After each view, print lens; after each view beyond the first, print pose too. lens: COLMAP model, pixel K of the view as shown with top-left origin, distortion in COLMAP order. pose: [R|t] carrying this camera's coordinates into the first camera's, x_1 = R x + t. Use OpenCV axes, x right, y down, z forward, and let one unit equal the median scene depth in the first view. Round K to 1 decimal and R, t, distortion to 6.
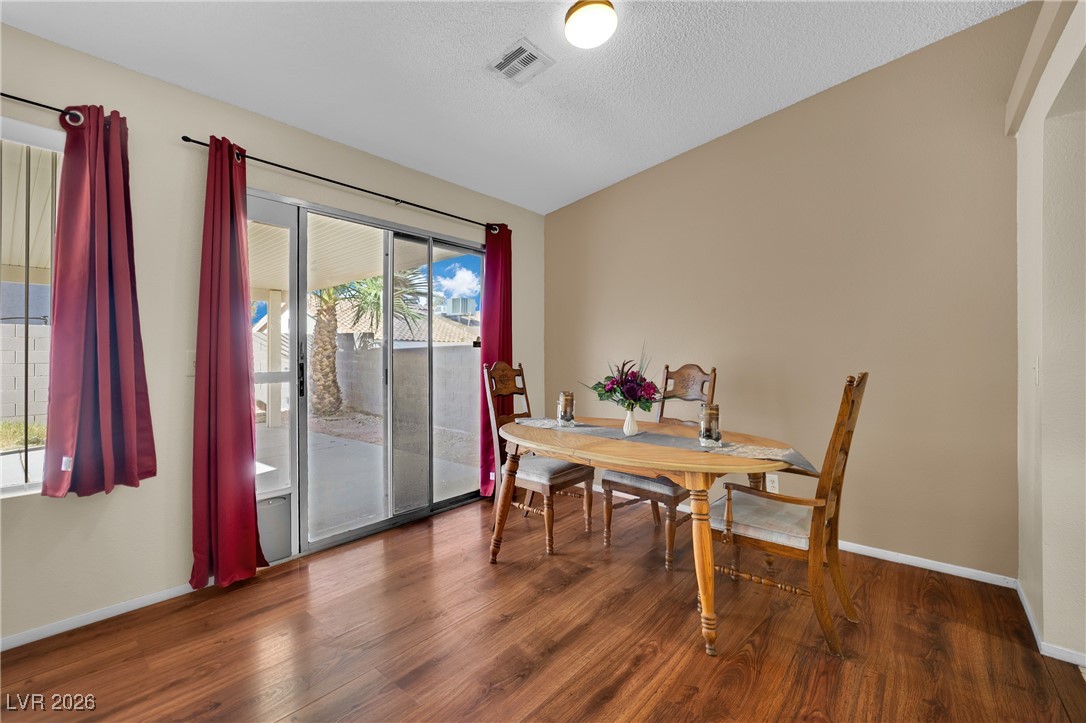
lens RADIAL K [[449.1, 0, 540.1], [0, 449.1, 359.4], [0, 0, 1]] dist [-0.000631, 0.000040]
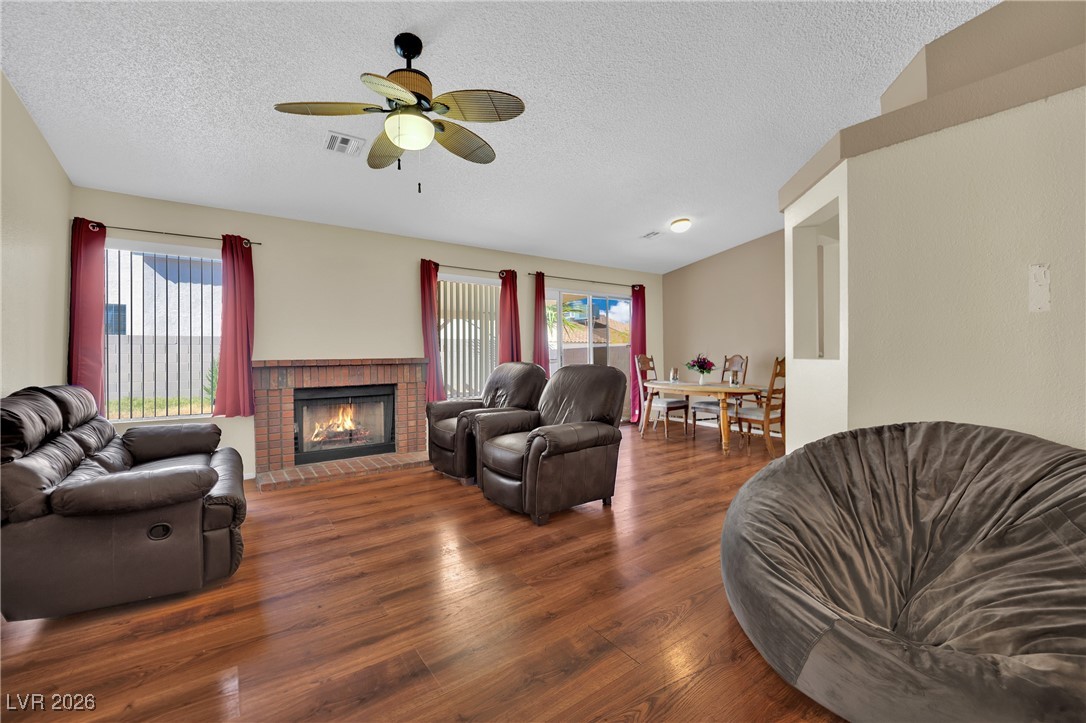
lens RADIAL K [[449.1, 0, 549.6], [0, 449.1, 352.0], [0, 0, 1]] dist [-0.000631, 0.000040]
pose [[0.973666, -0.011502, -0.227687, -0.034557], [0.008942, 0.999885, -0.012270, 0.017057], [0.227802, 0.009911, 0.973657, -1.293457]]
